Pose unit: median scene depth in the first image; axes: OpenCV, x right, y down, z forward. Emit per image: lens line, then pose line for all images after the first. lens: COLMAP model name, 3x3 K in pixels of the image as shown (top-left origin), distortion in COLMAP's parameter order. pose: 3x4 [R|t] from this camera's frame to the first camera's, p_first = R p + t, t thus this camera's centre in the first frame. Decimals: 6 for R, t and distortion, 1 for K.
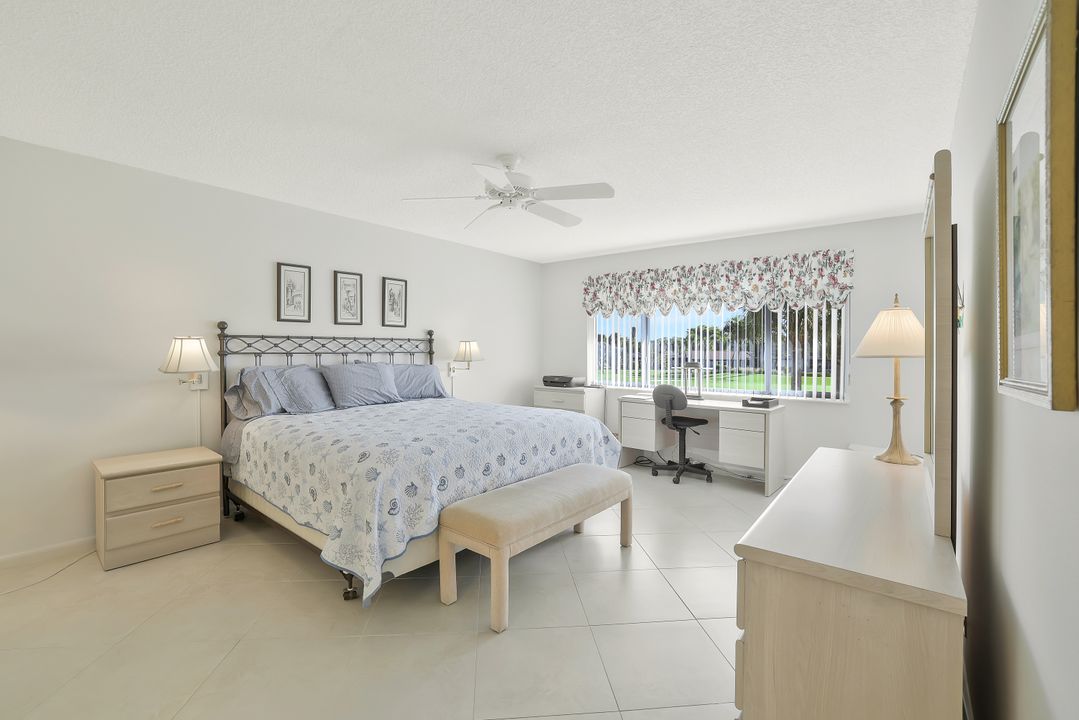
lens RADIAL K [[450.3, 0, 537.4], [0, 450.3, 357.6], [0, 0, 1]] dist [-0.027620, -0.000475]
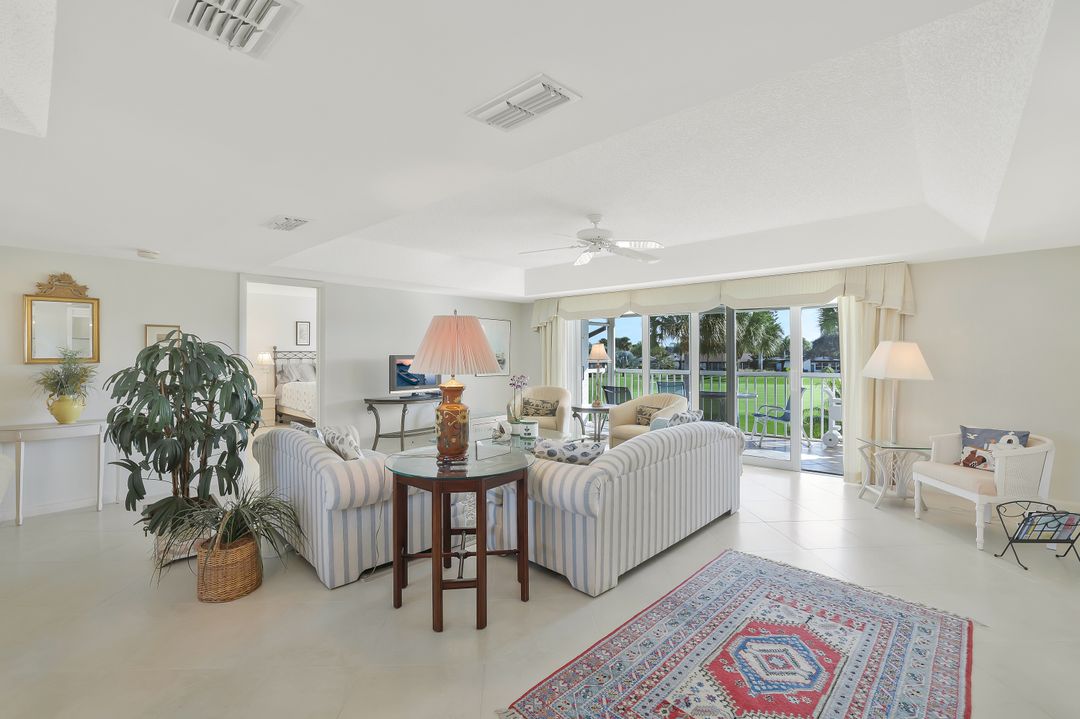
lens RADIAL K [[450.7, 0, 540.8], [0, 450.7, 360.1], [0, 0, 1]] dist [-0.027620, -0.000475]
pose [[0.999141, 0.002459, -0.041358, 0.992399], [-0.002440, 0.999997, 0.000503, -0.005402], [0.041359, -0.000401, 0.999144, -1.611270]]
